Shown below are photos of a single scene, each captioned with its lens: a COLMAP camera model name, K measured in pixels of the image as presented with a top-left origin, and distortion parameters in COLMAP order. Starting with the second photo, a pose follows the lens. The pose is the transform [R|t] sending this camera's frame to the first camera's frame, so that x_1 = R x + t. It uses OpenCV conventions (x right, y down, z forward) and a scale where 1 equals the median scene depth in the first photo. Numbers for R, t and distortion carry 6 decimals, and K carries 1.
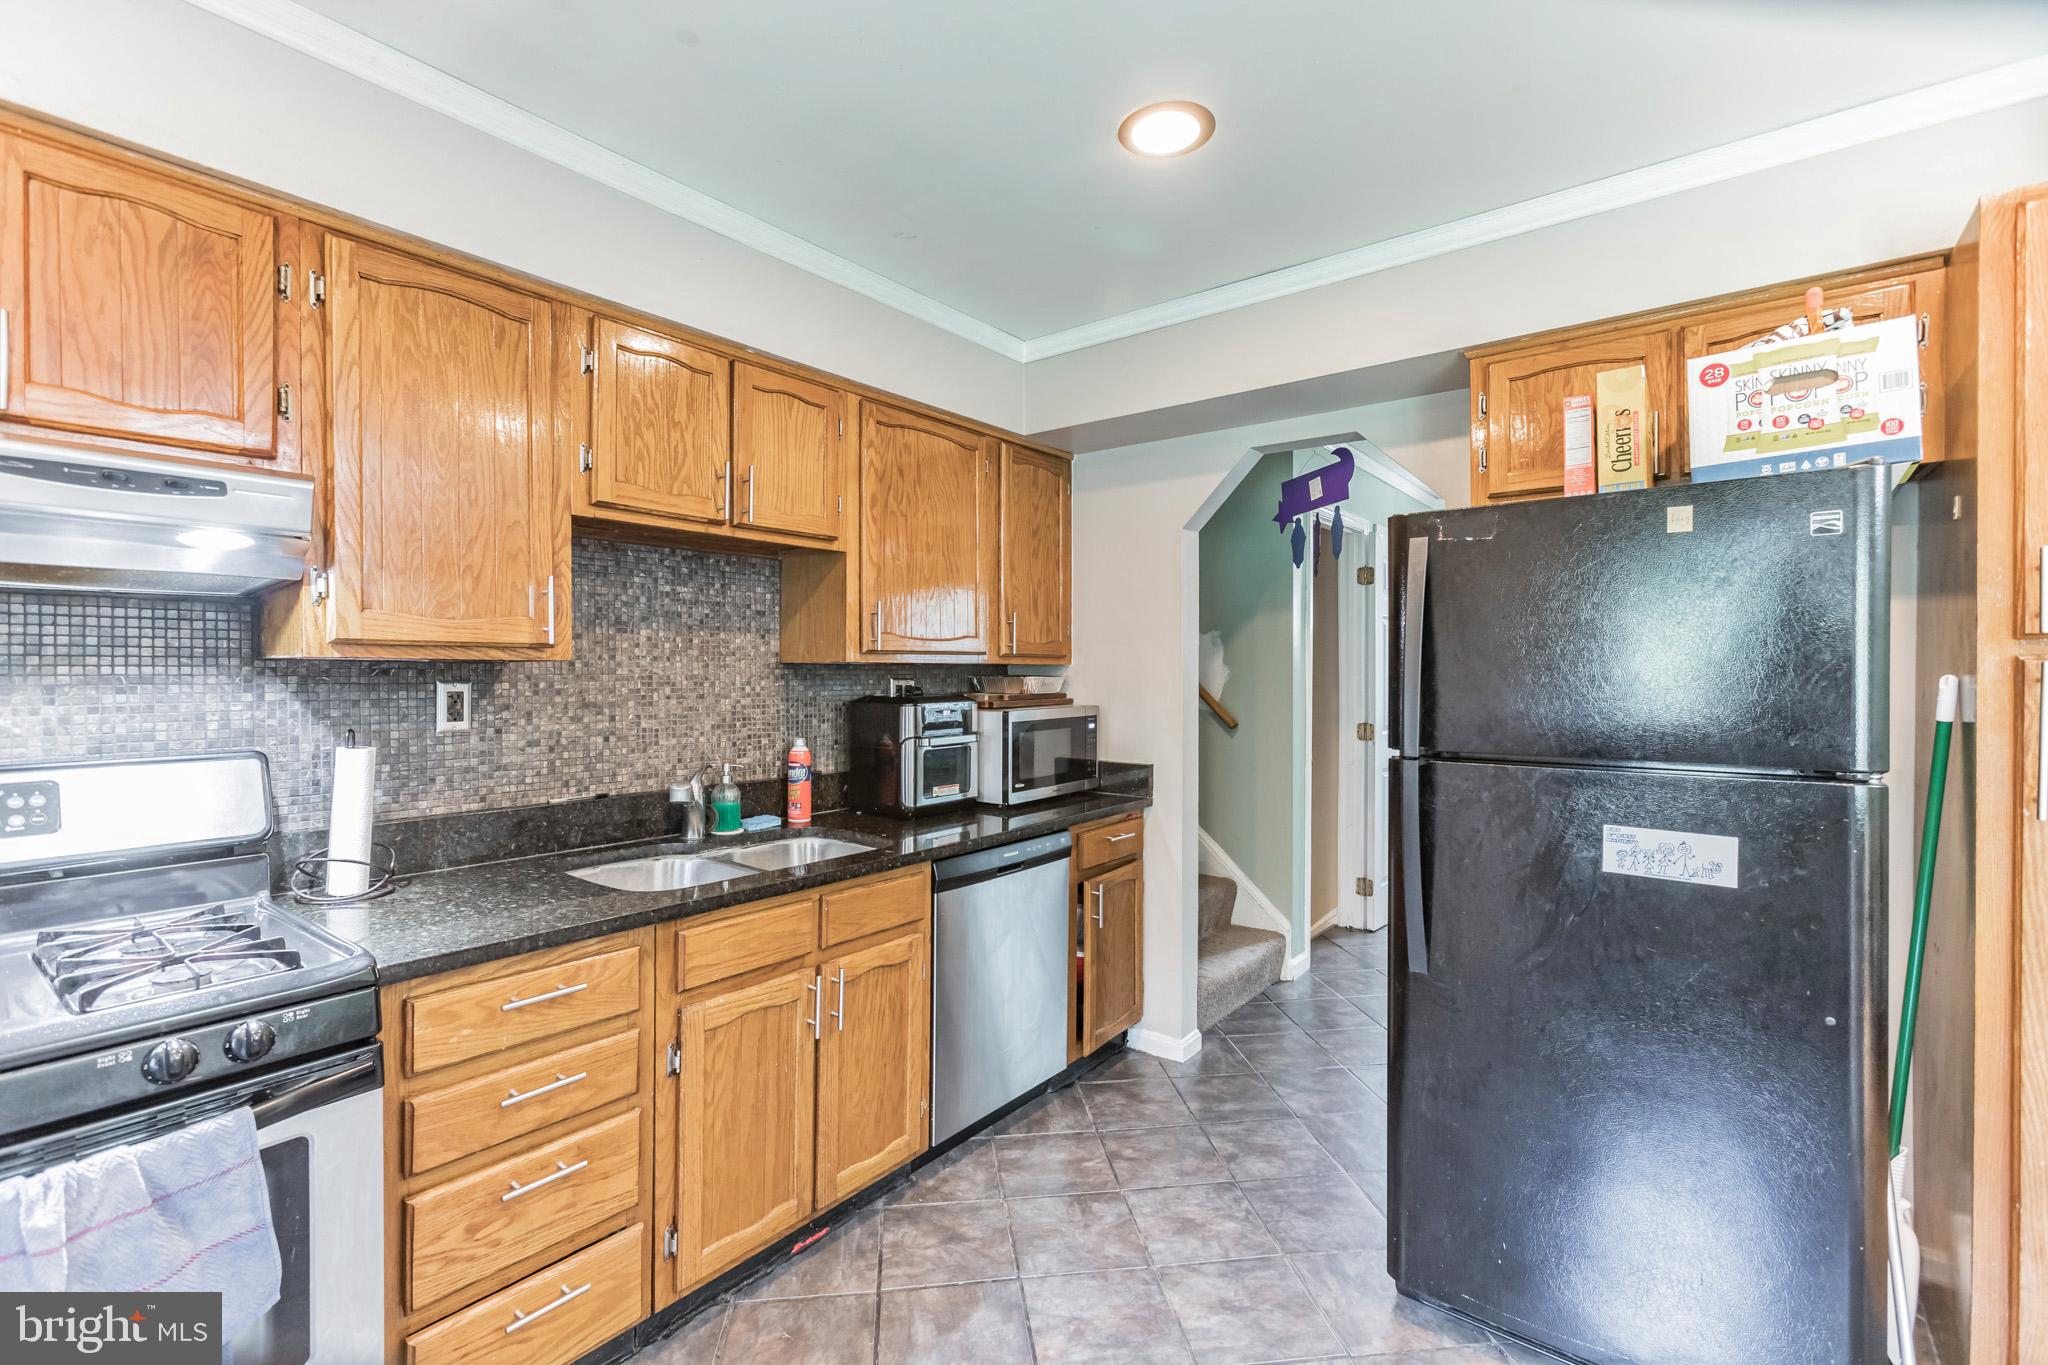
lens RADIAL K [[922.4, 0, 1027.4], [0, 922.4, 678.5], [0, 0, 1]] dist [0.002792, 0.006613]
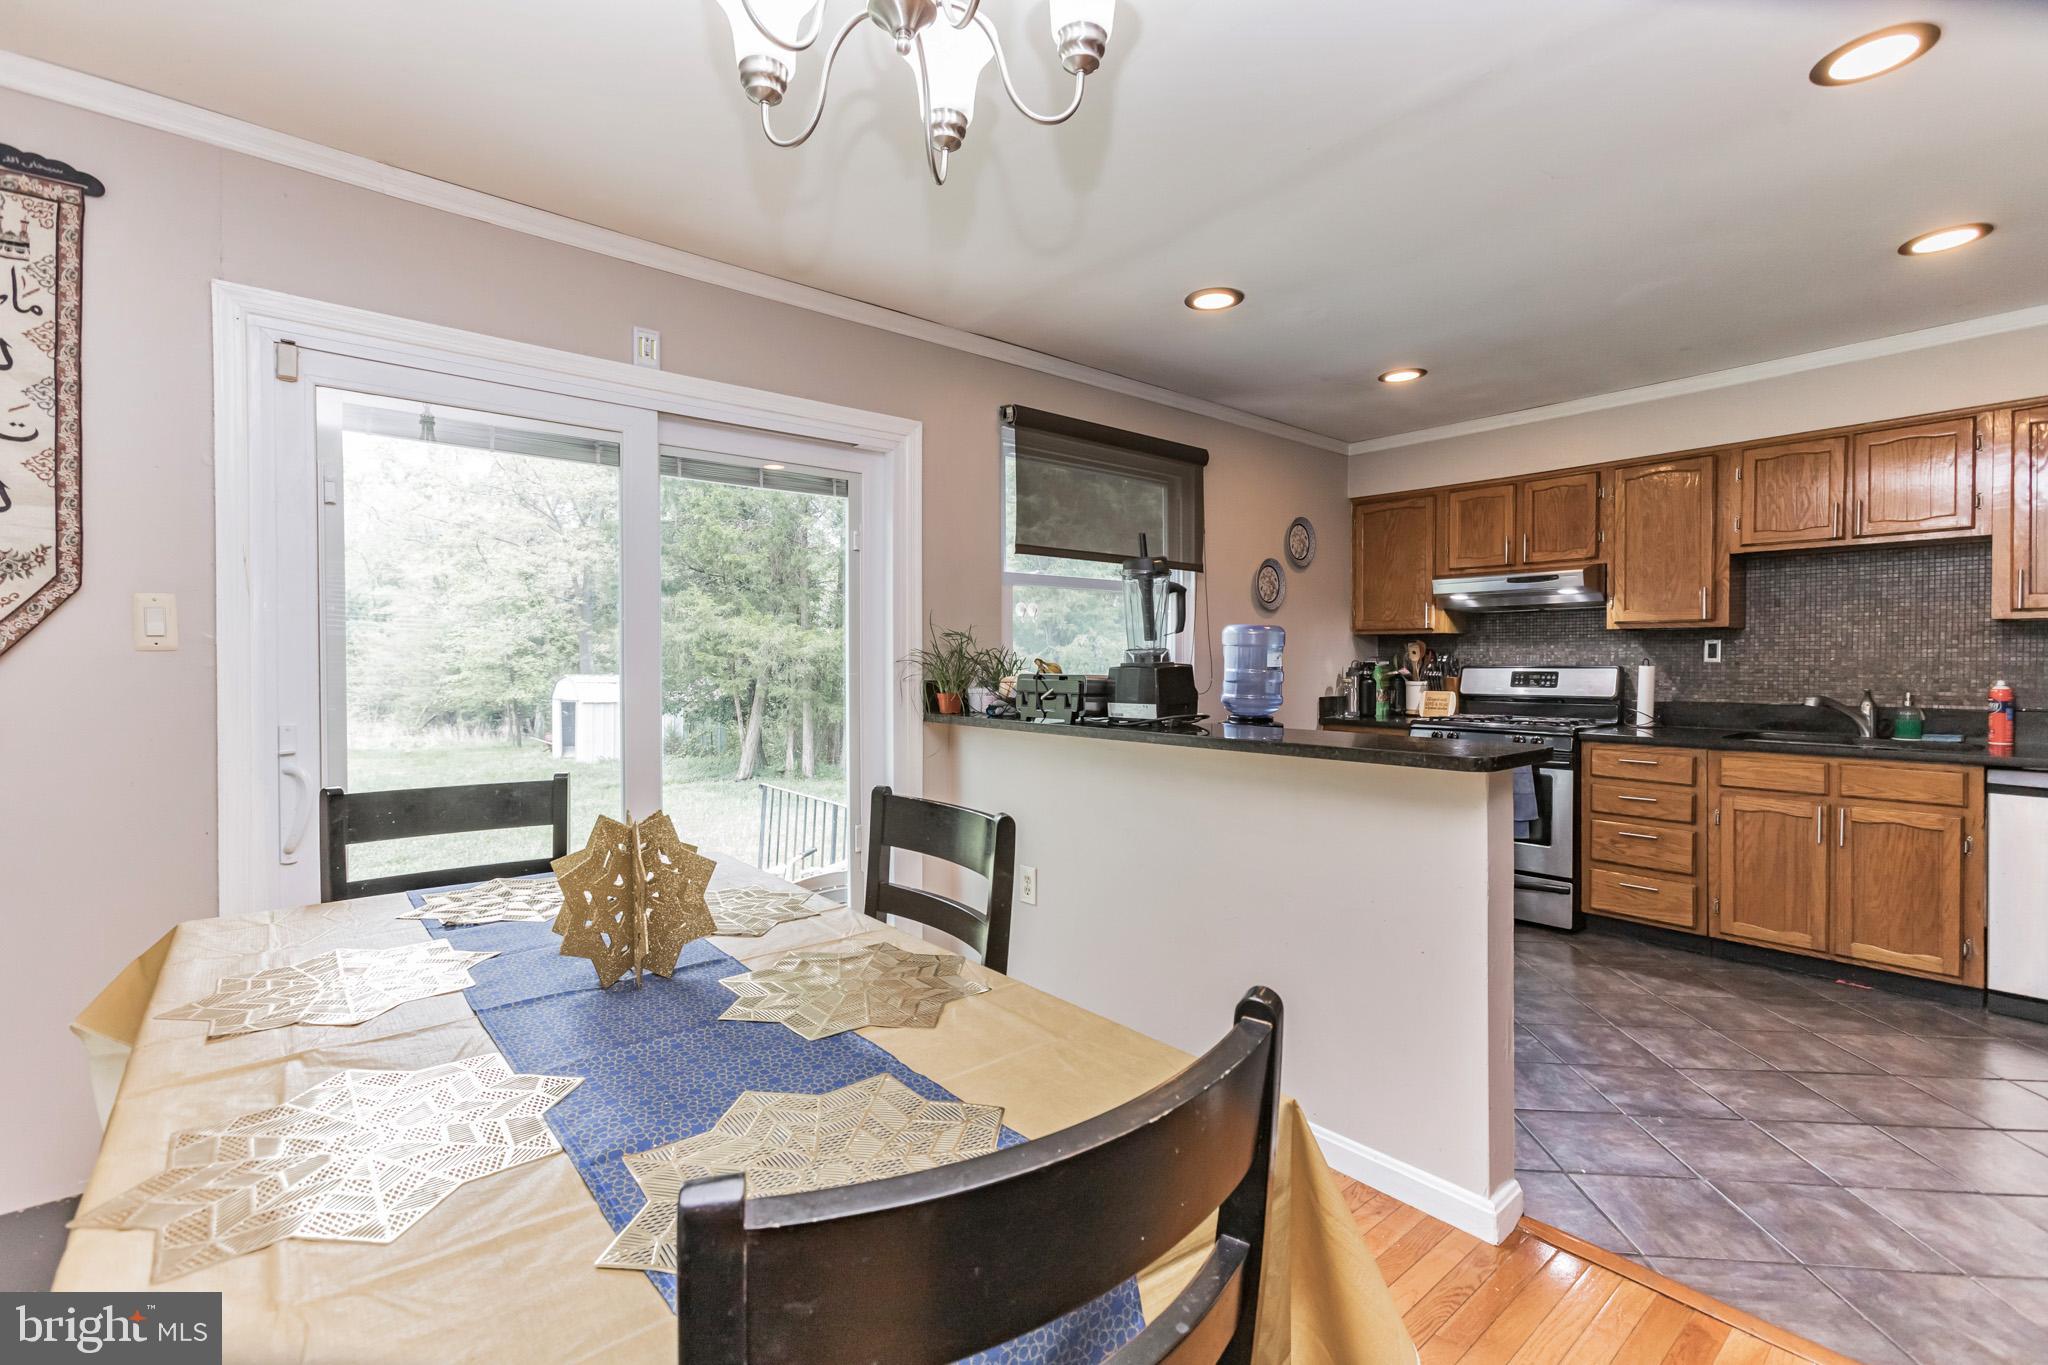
lens RADIAL K [[922.4, 0, 1062.3], [0, 922.4, 674.5], [0, 0, 1]] dist [0.002792, 0.006613]
pose [[-0.171855, 0.013530, -0.985029, 1.688005], [-0.004678, 0.999883, 0.014551, 0.060673], [0.985111, 0.007109, -0.171772, -0.078052]]
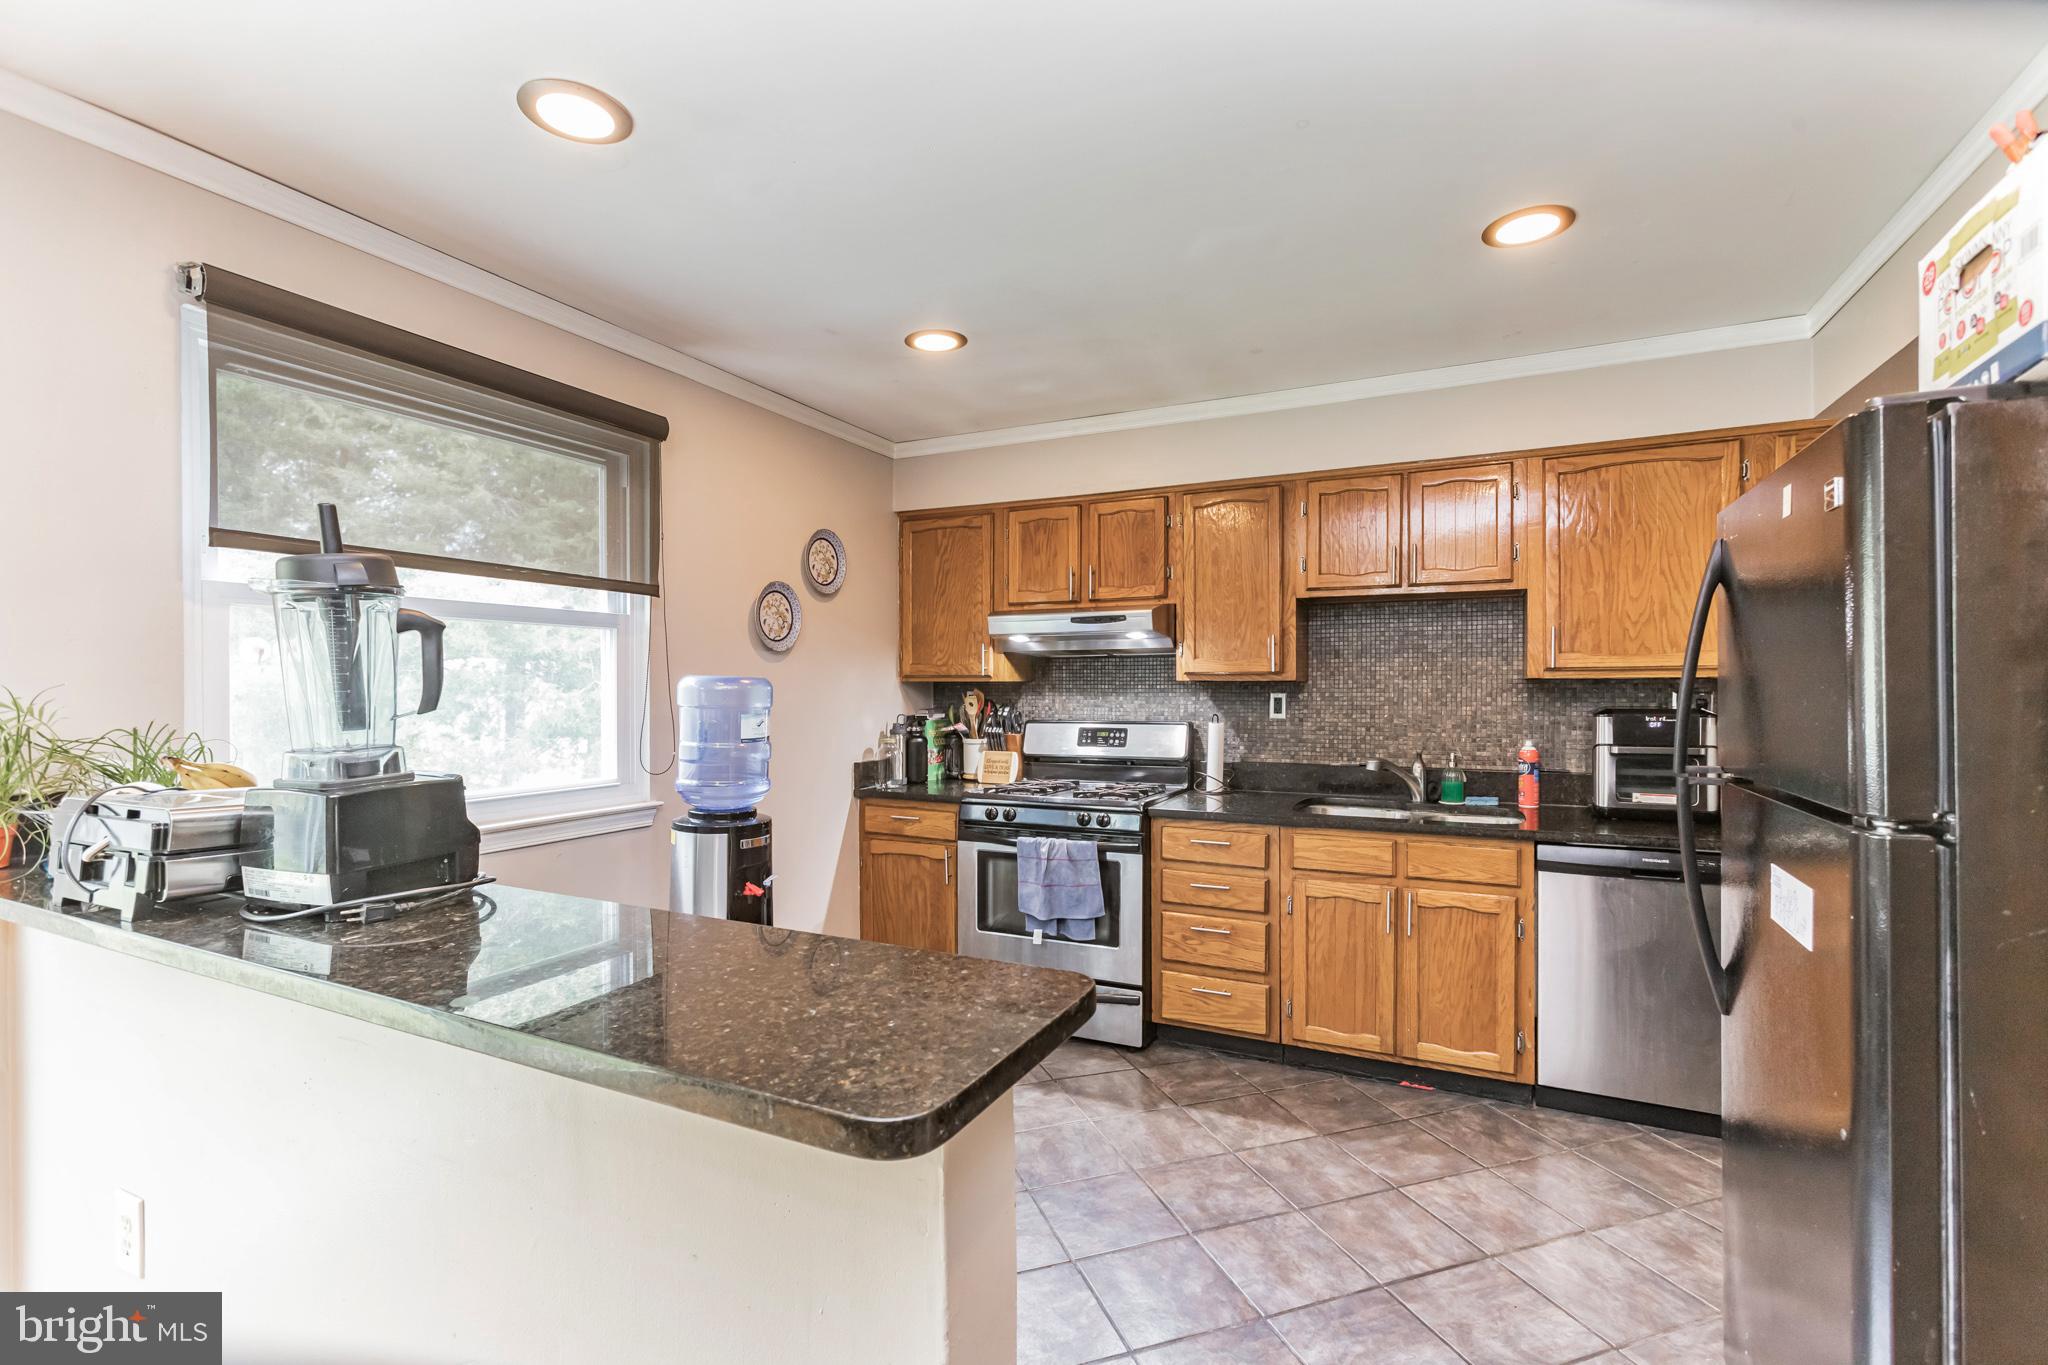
lens RADIAL K [[922.4, 0, 1043.7], [0, 922.4, 691.0], [0, 0, 1]] dist [0.002792, 0.006613]
pose [[0.219172, 0.001244, -0.975685, 1.098937], [-0.004750, 0.999989, 0.000208, 0.003056], [0.975675, 0.004589, 0.219175, 0.135530]]
